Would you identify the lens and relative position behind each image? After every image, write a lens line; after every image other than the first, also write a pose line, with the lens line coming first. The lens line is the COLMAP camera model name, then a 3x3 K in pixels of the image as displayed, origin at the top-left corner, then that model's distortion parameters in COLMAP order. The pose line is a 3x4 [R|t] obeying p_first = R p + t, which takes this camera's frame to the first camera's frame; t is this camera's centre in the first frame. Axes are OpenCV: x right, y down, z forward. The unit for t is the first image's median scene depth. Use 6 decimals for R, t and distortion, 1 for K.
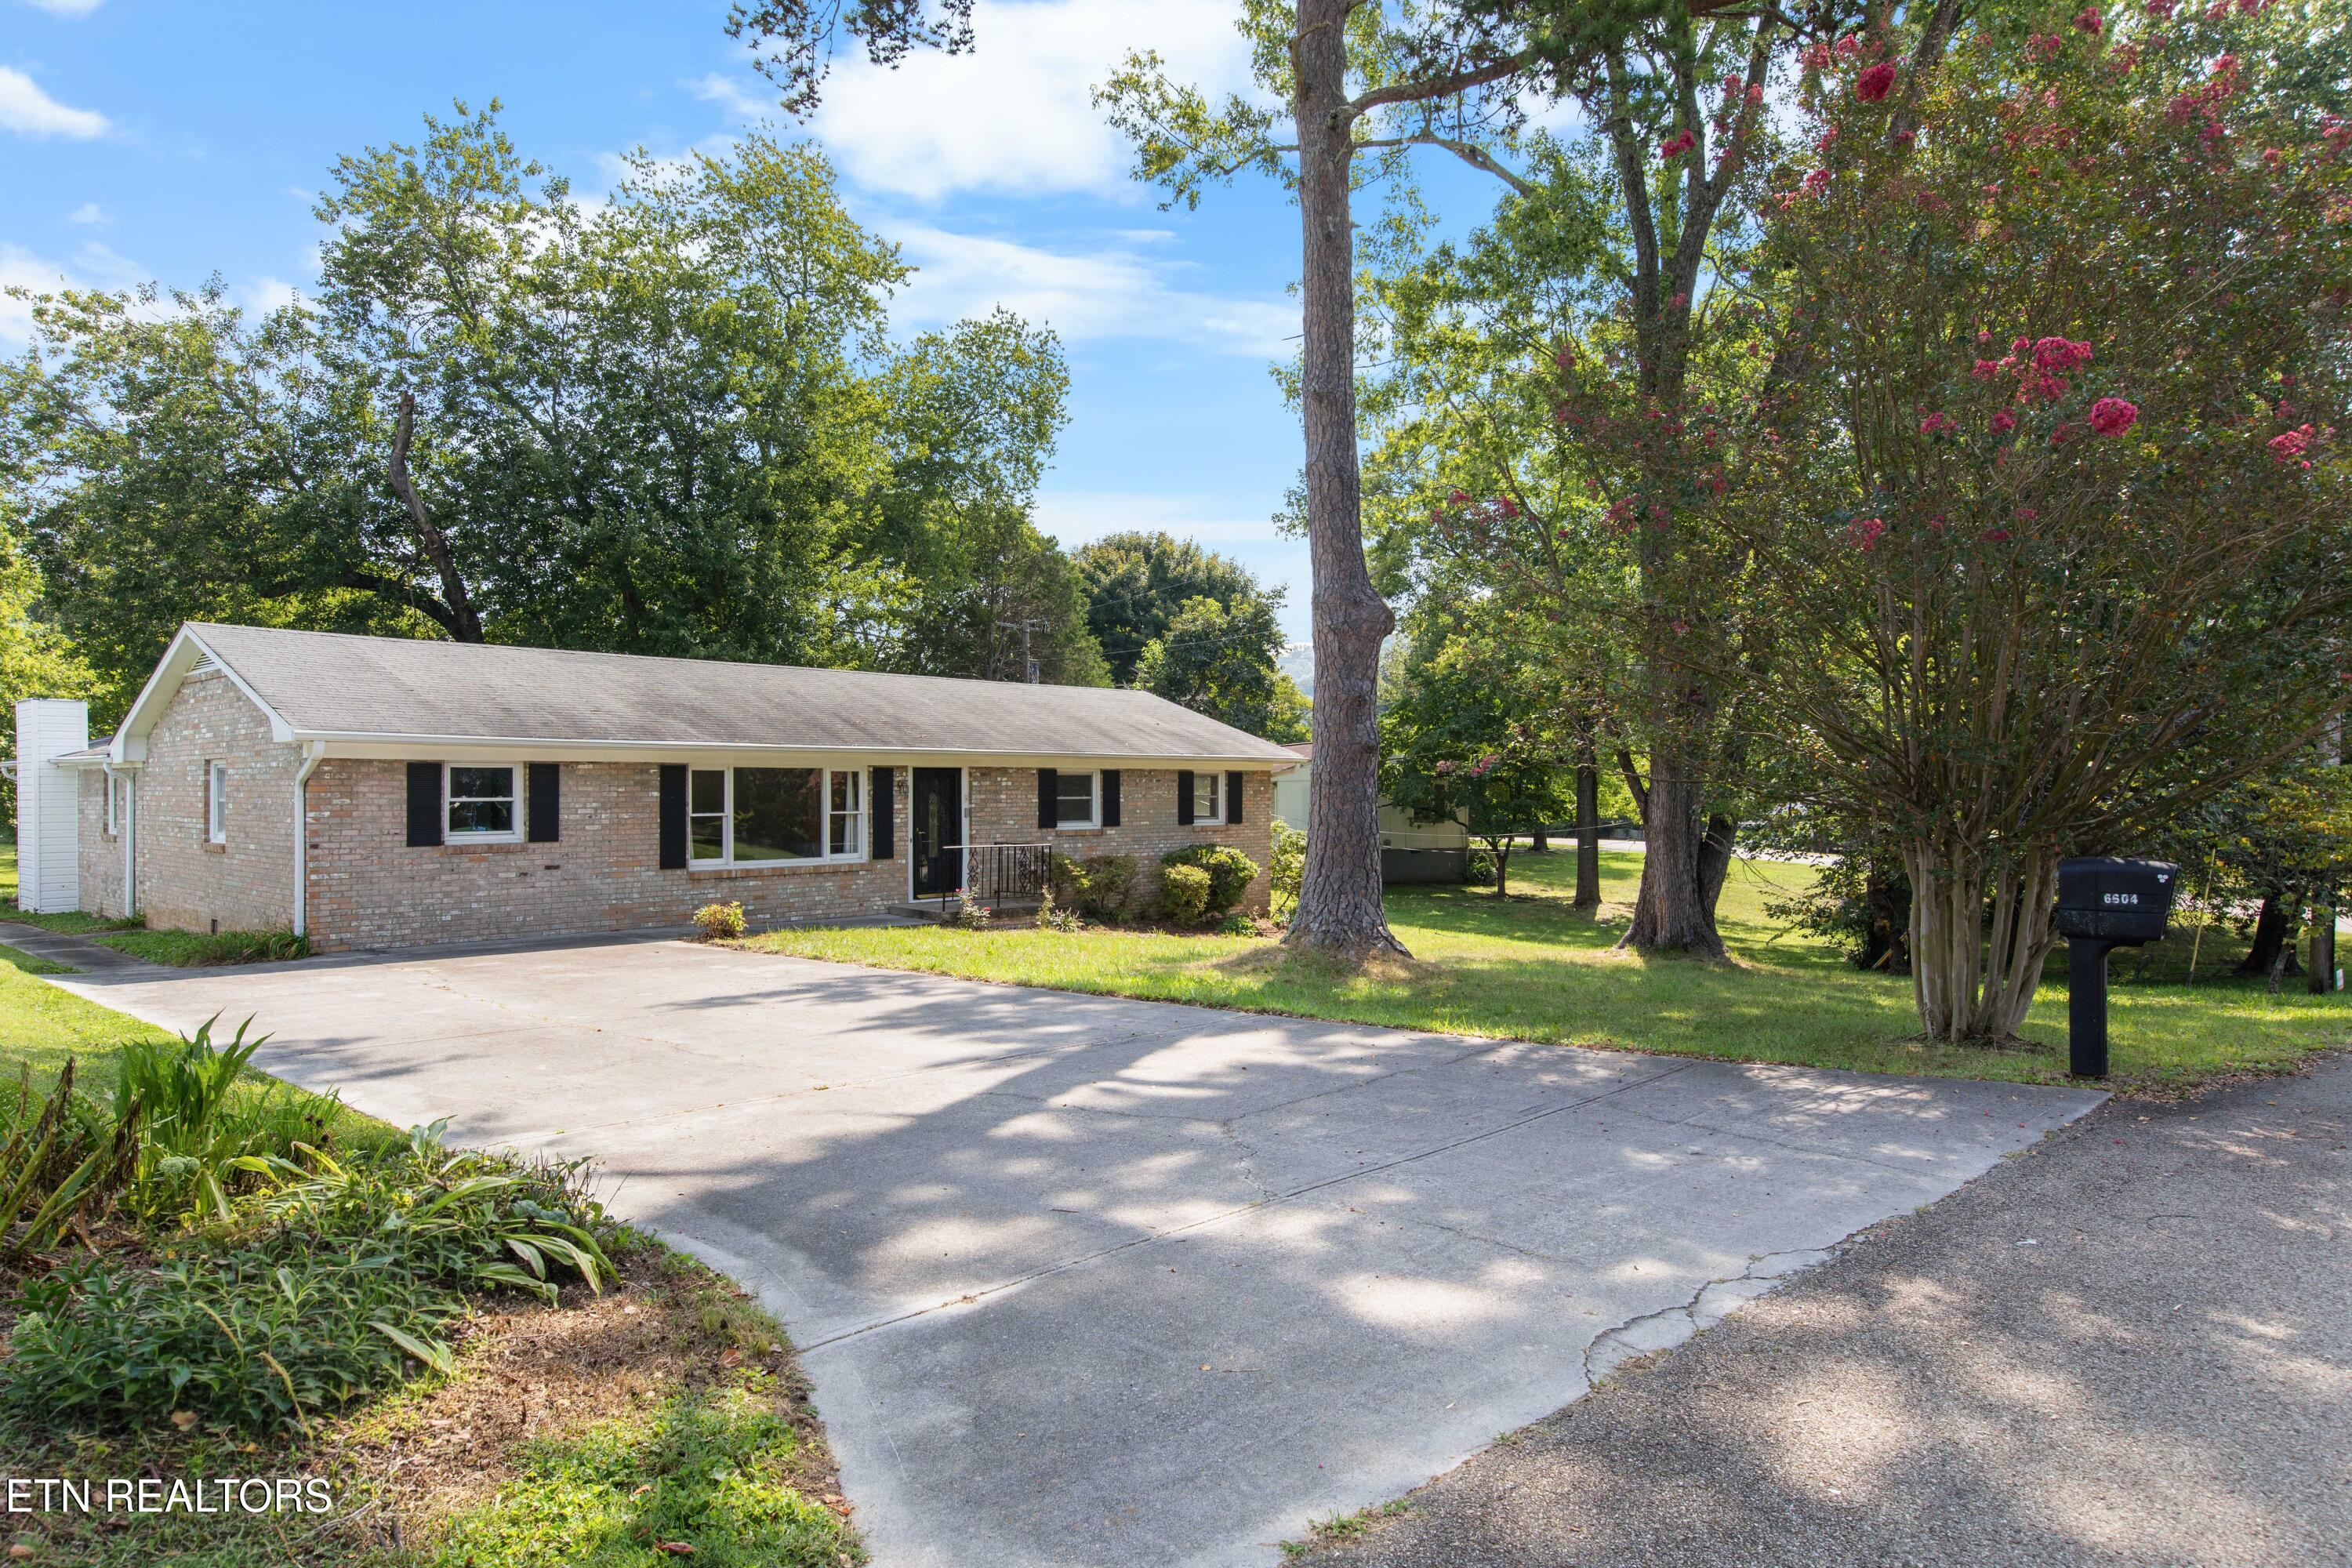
lens RADIAL K [[1380.4, 0, 1176.2], [0, 1380.4, 782.8], [0, 0, 1]] dist [0.001448, -0.000107]
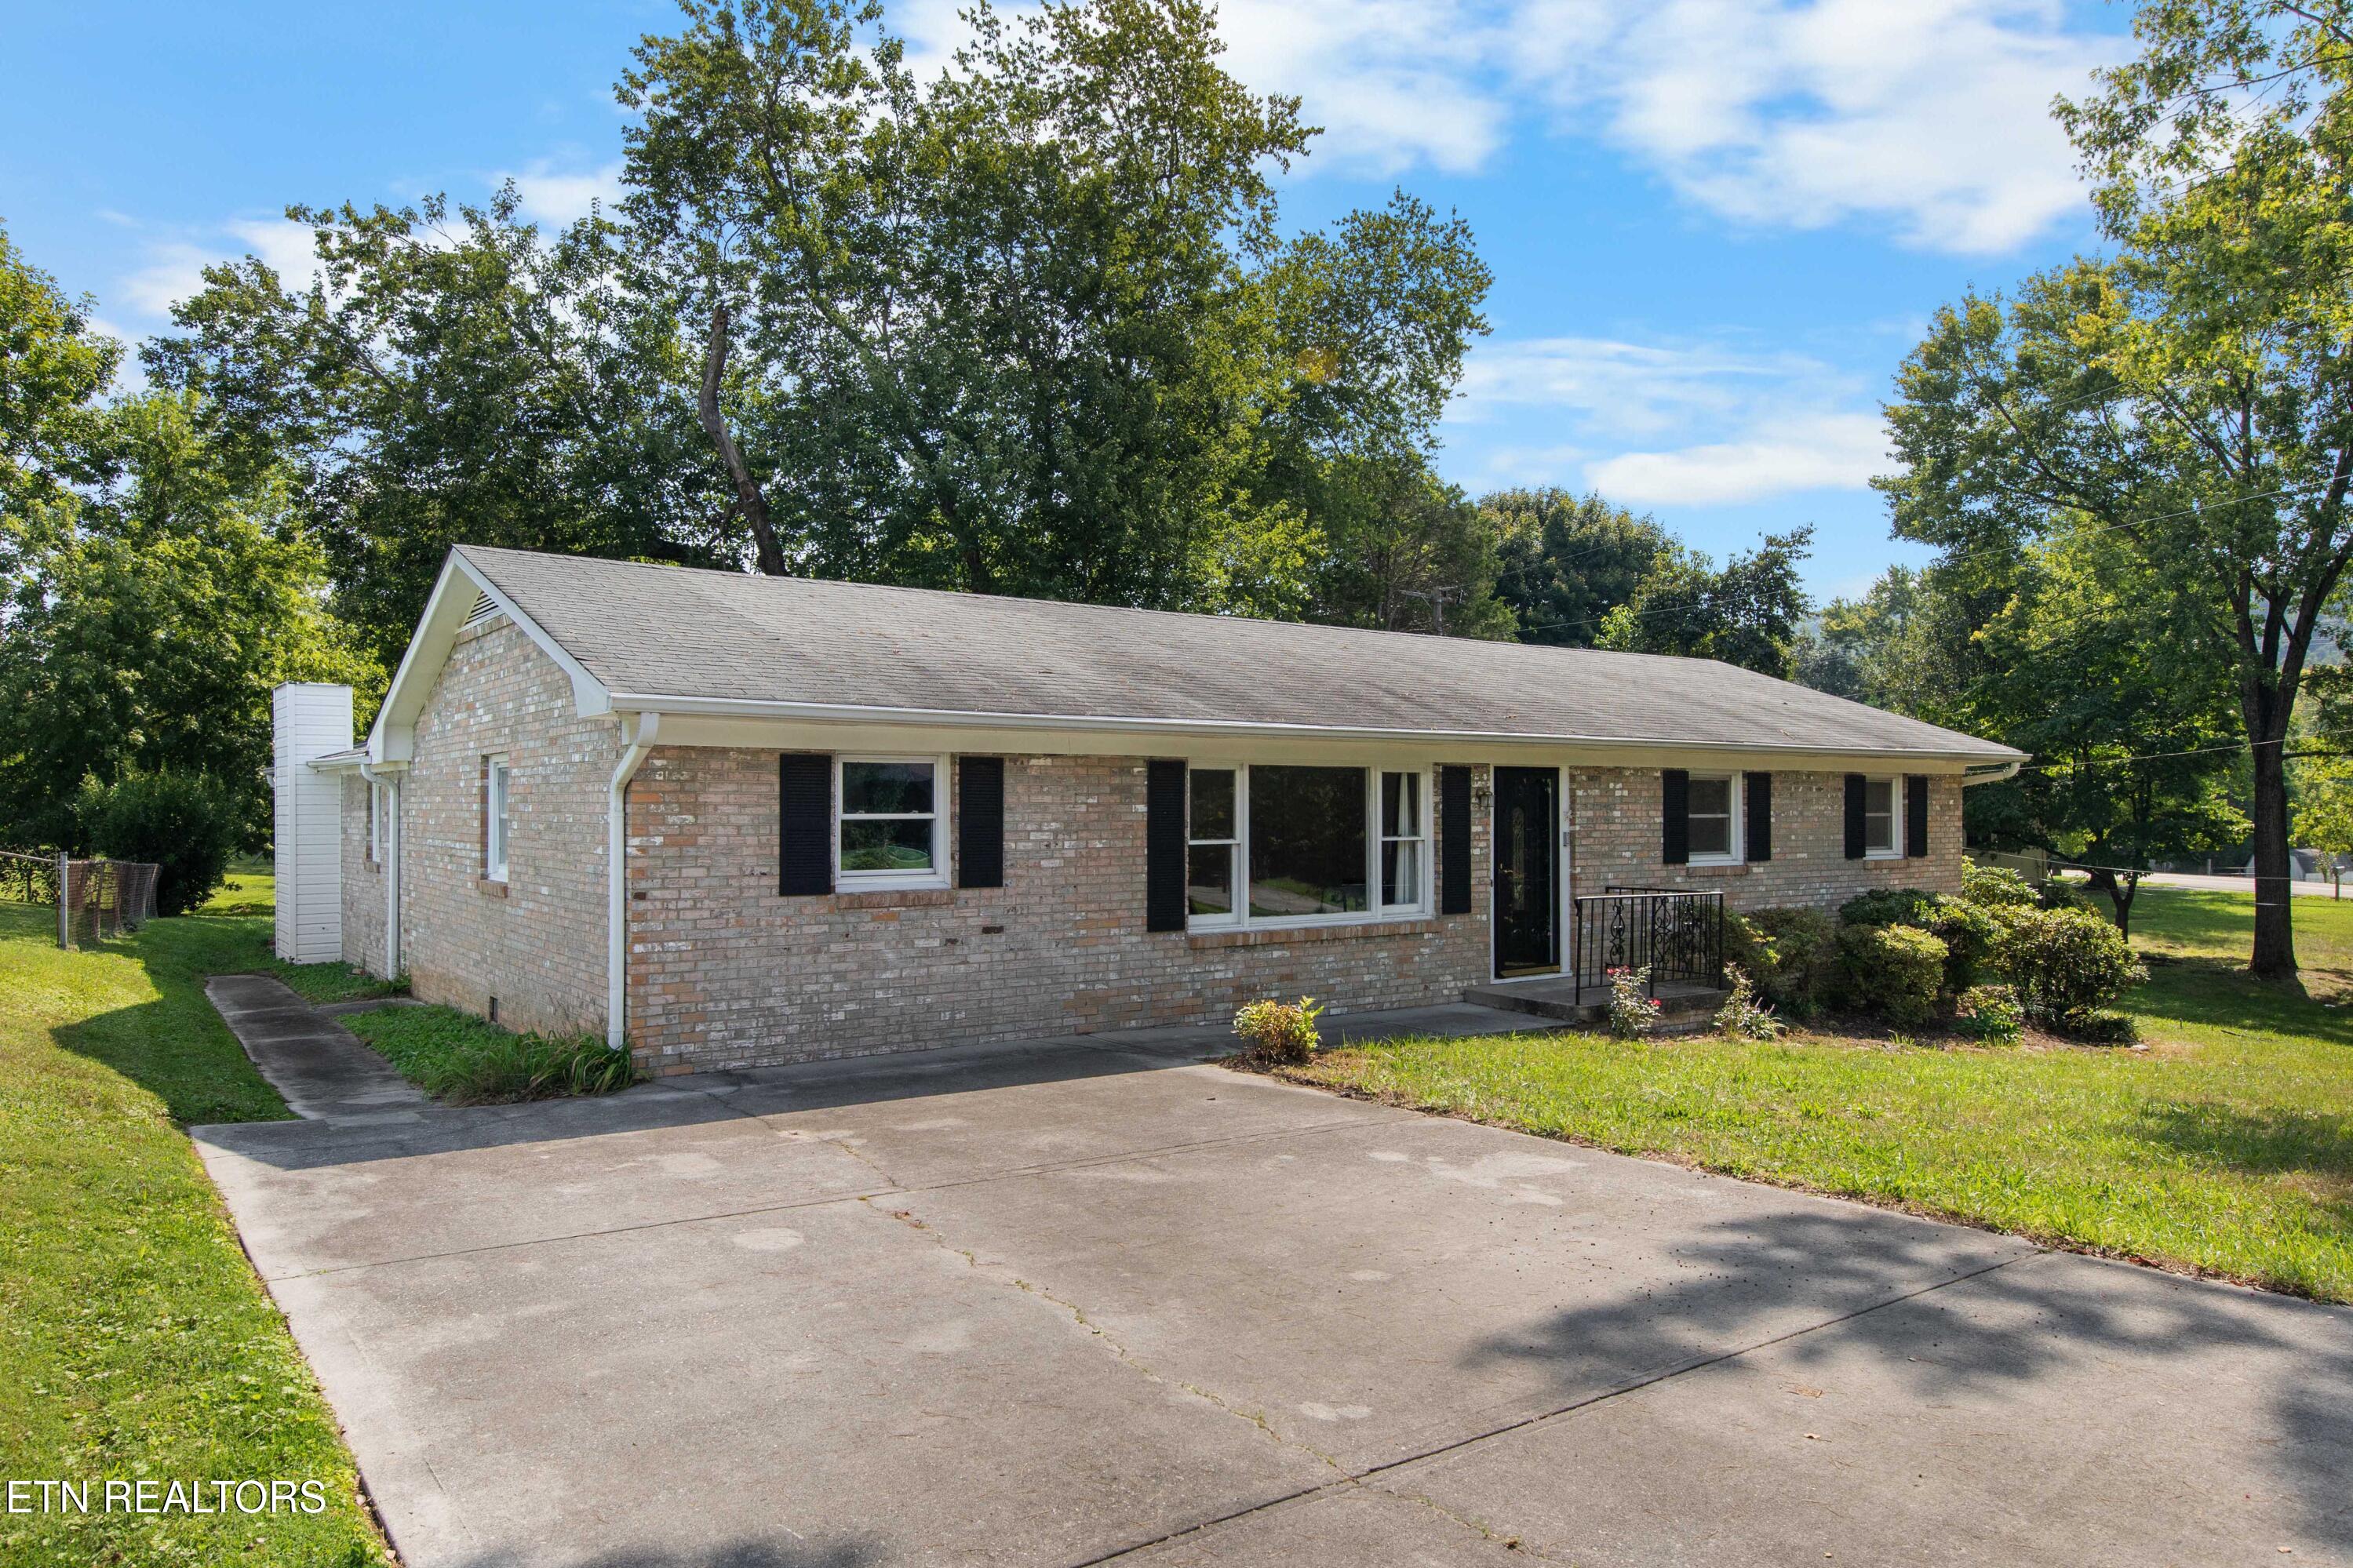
lens RADIAL K [[1528.9, 0, 1168.1], [0, 1528.9, 793.9], [0, 0, 1]] dist [0.006467, 0.004776]
pose [[0.979057, -0.000365, -0.203584, -0.129697], [-0.000229, 0.999996, -0.002897, 0.002242], [0.203584, 0.002883, 0.979053, 0.195209]]
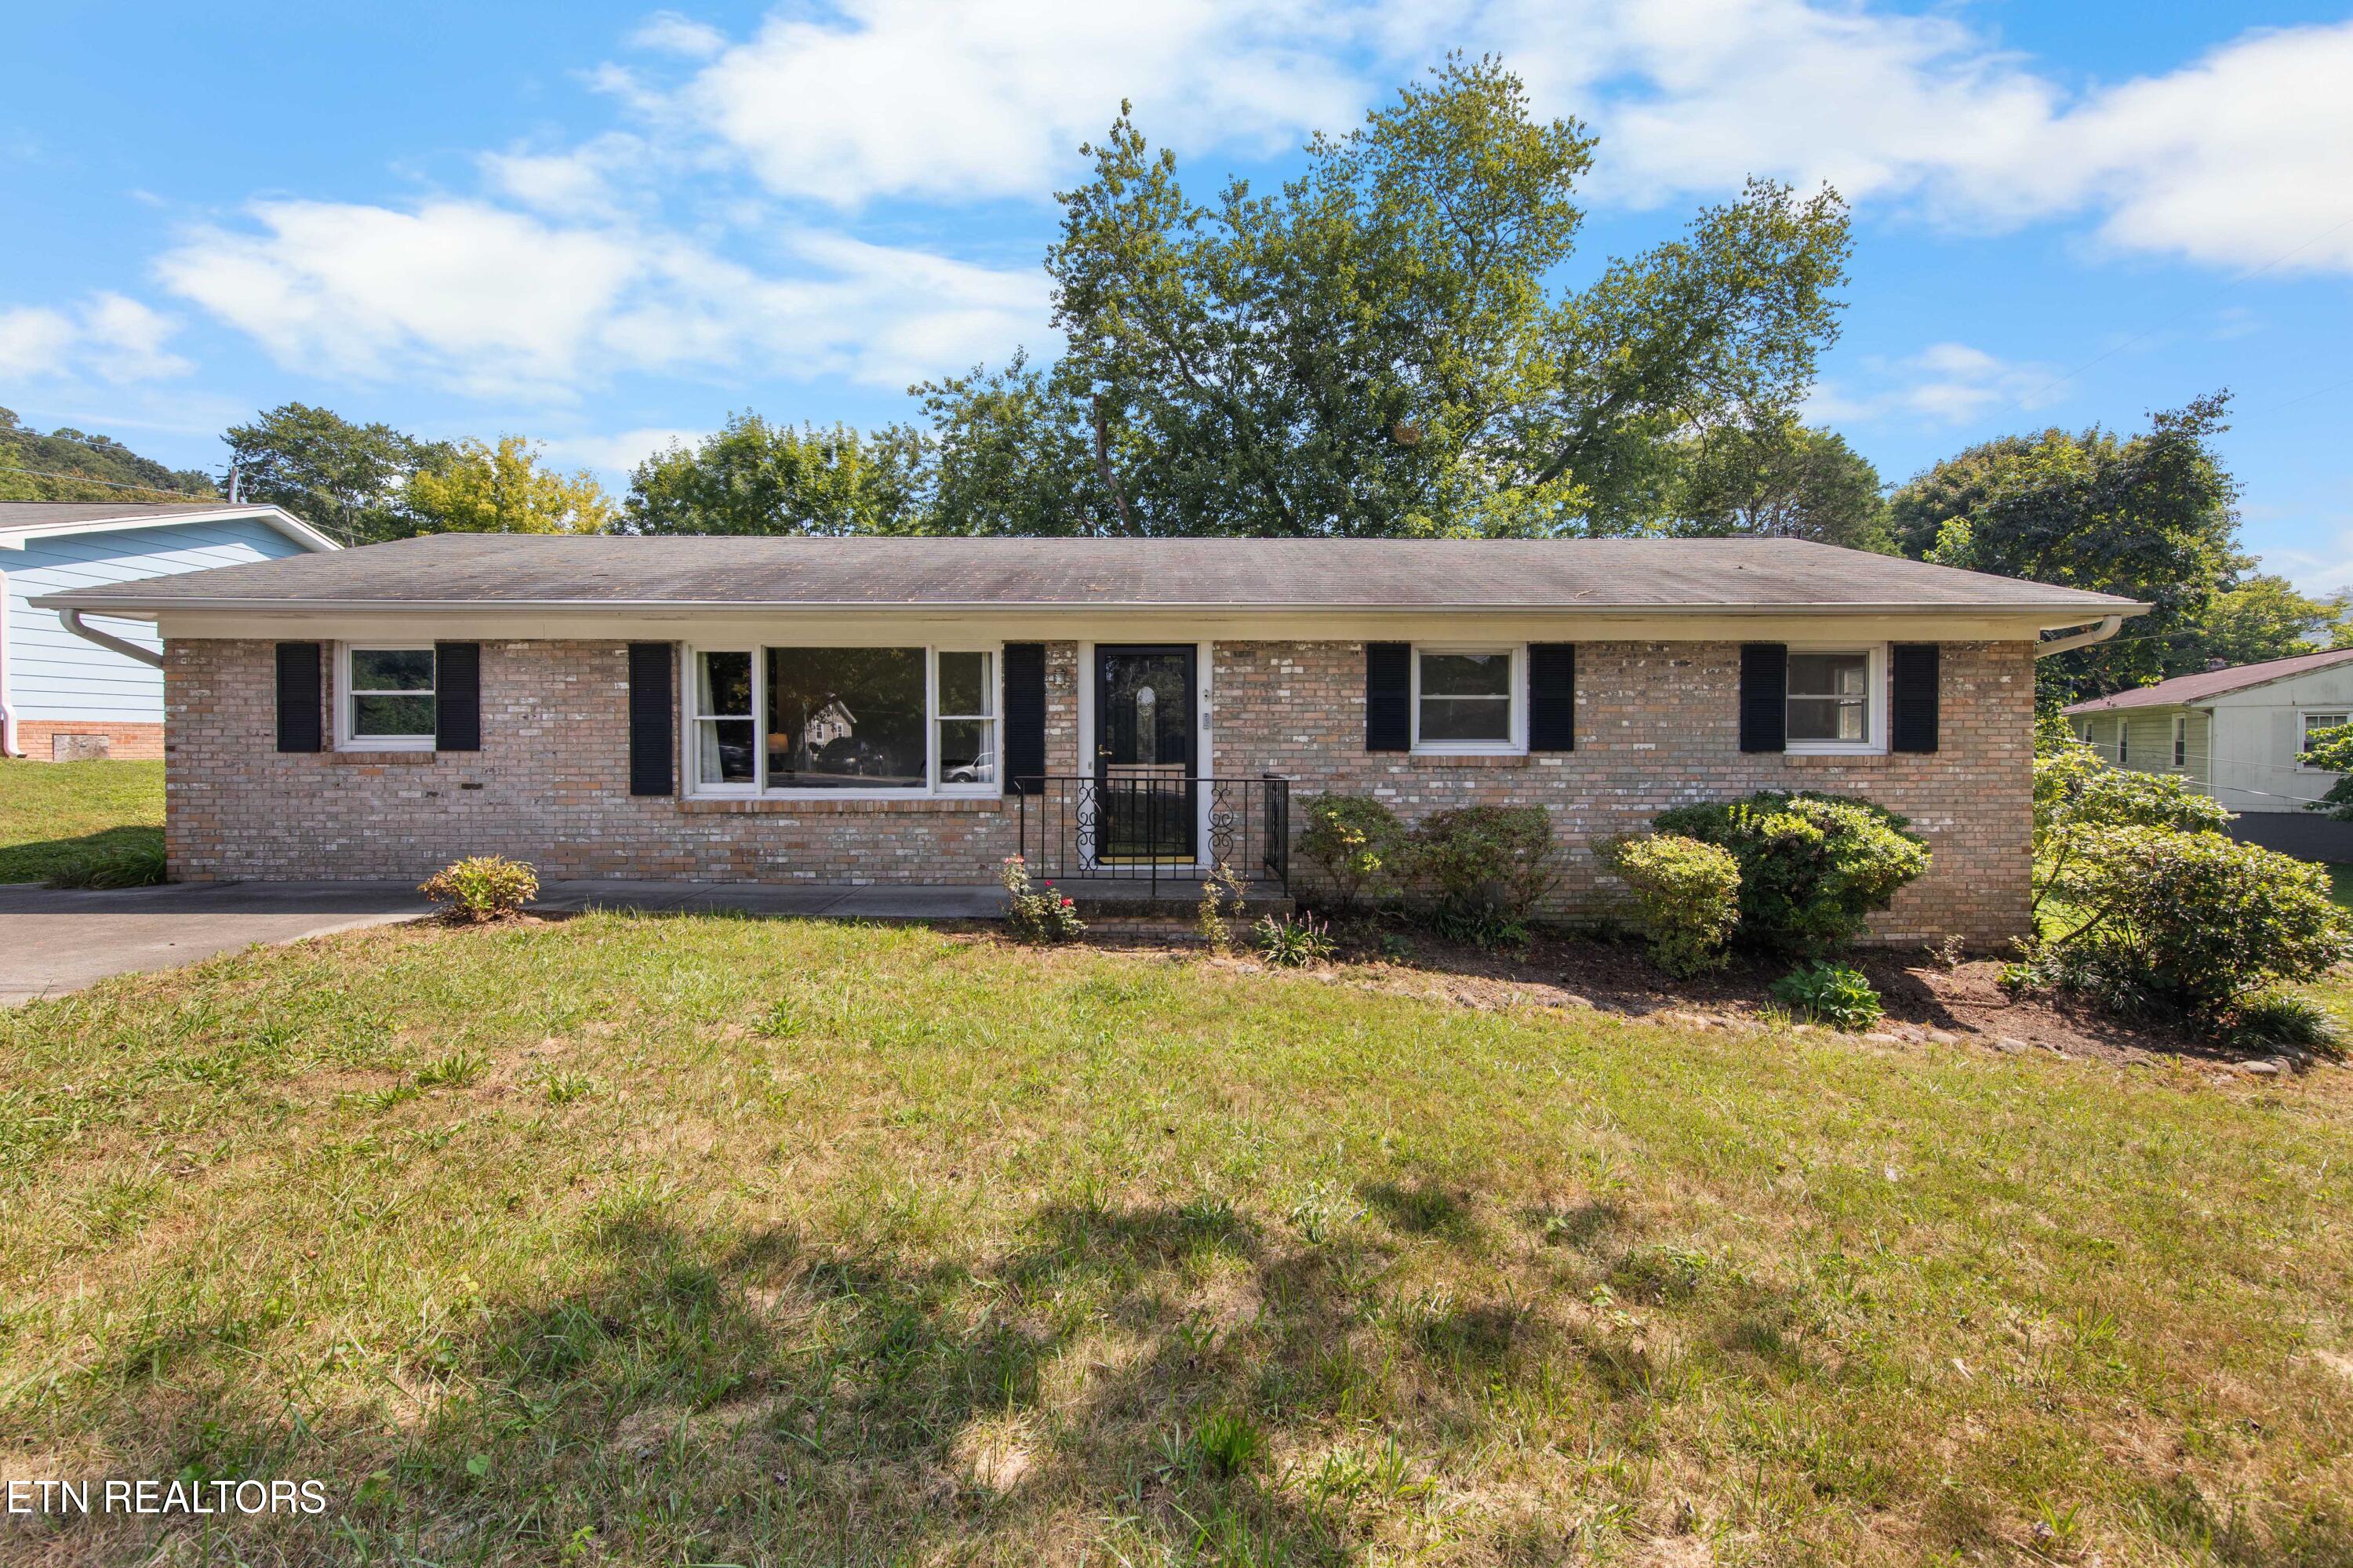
lens RADIAL K [[933.2, 0, 1157.0], [0, 933.2, 755.3], [0, 0, 1]] dist [0.007315, 0.000345]
pose [[0.690635, 0.012719, -0.723091, 0.081420], [0.003485, 0.999775, 0.020915, 0.019323], [0.723195, -0.016965, 0.690436, 0.493399]]
